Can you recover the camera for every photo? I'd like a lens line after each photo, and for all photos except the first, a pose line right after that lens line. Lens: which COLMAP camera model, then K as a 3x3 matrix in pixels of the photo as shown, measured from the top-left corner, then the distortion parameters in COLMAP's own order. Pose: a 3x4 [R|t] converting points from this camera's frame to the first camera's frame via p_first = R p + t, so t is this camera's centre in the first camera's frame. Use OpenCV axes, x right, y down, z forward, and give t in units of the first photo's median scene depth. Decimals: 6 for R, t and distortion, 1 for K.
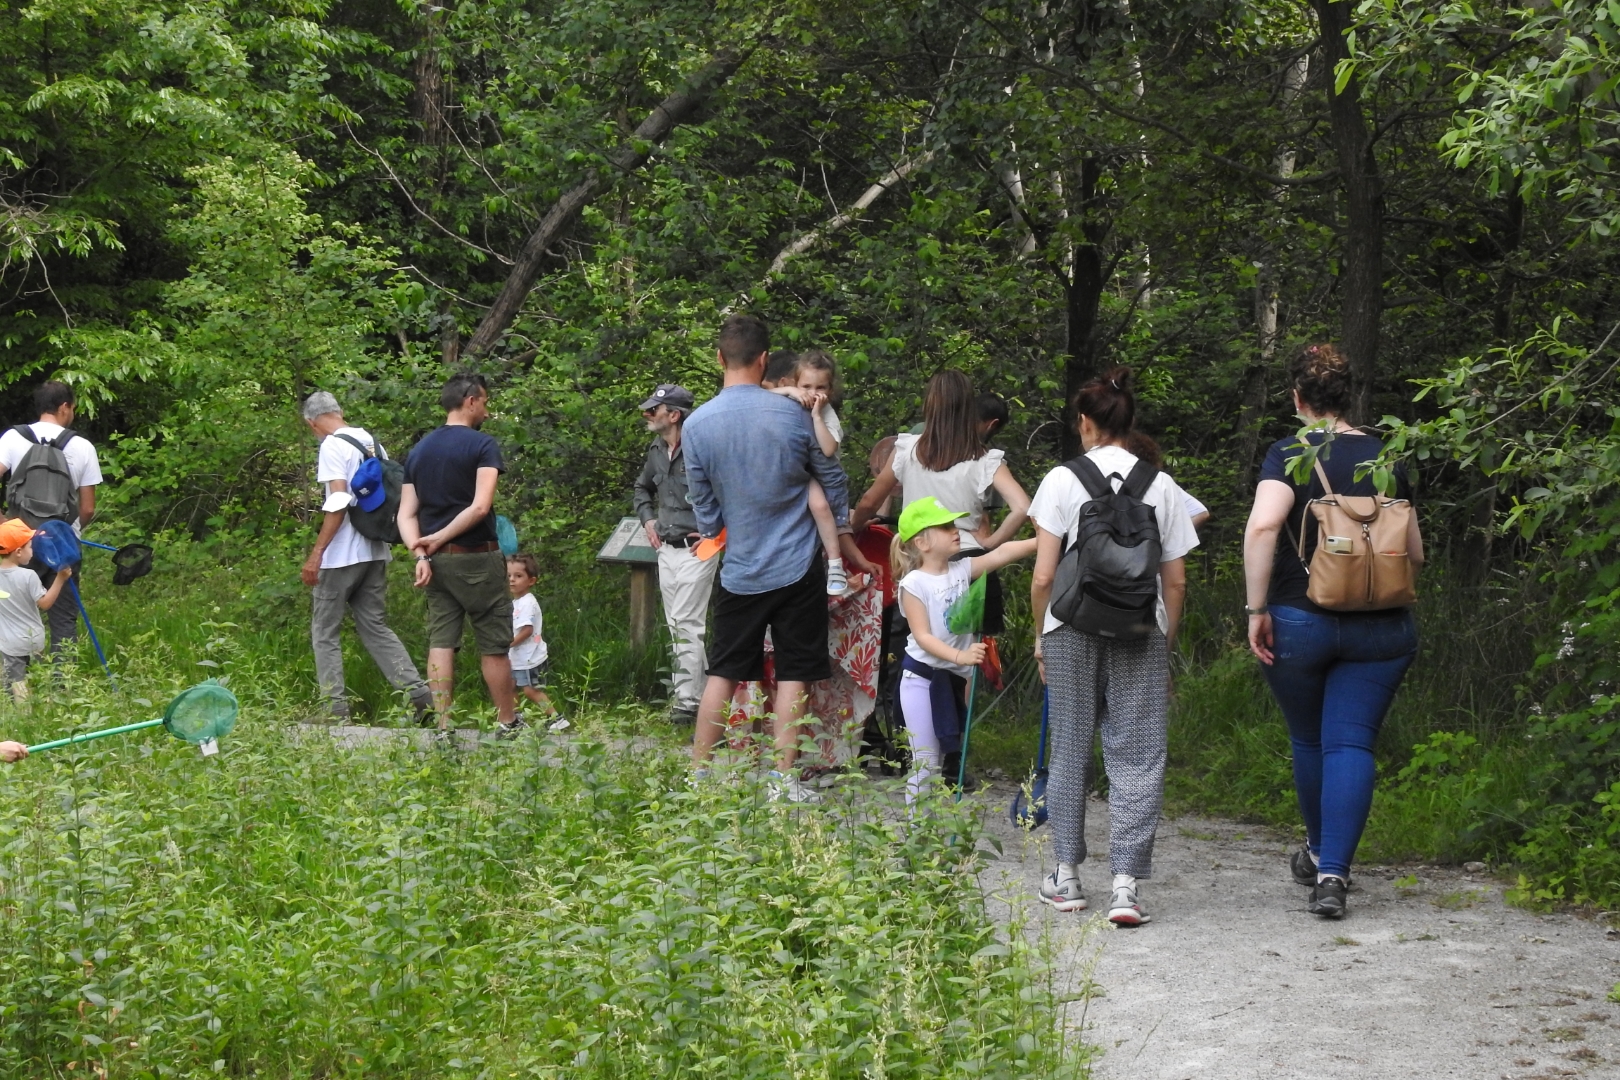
lens RADIAL K [[3454.1, 0, 810.0], [0, 3454.1, 540.0], [0, 0, 1]] dist [-0.009005, -0.294432]
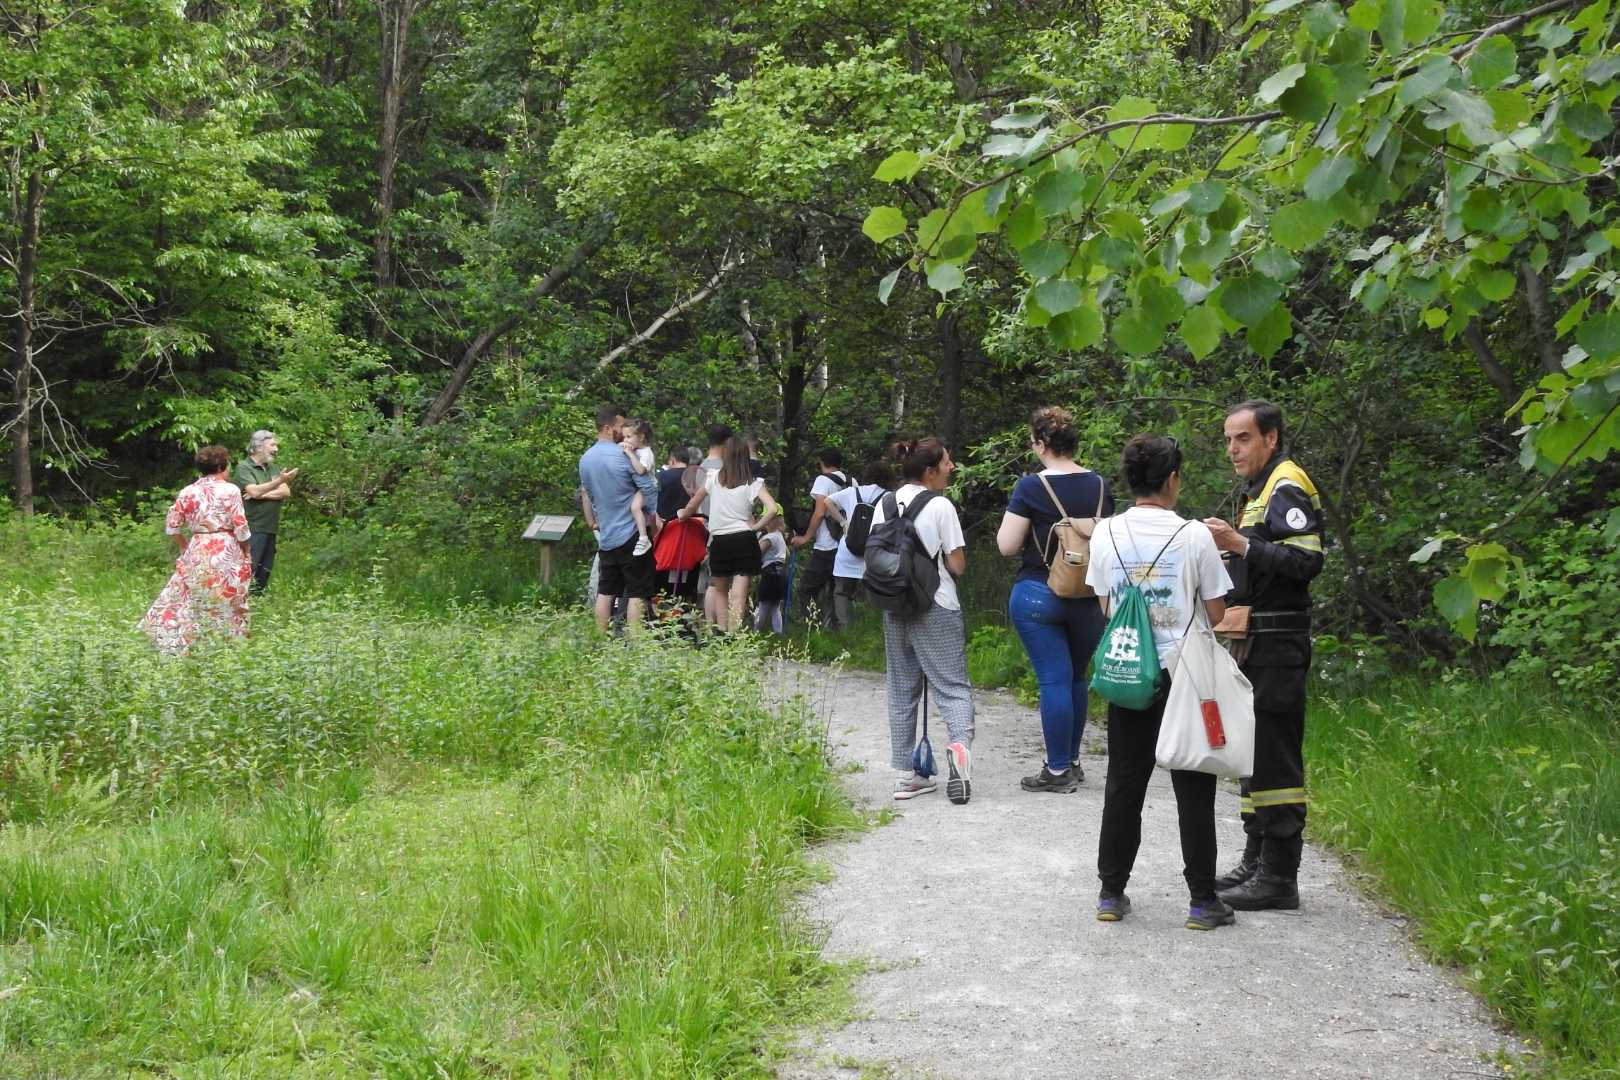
lens RADIAL K [[2416.6, 0, 810.0], [0, 2416.6, 540.0], [0, 0, 1]] dist [0.013462, 0.017663]
pose [[0.995146, 0.012622, 0.097594, -0.027183], [-0.012322, 0.999917, -0.003671, 0.007127], [-0.097632, 0.002451, 0.995220, -0.186567]]
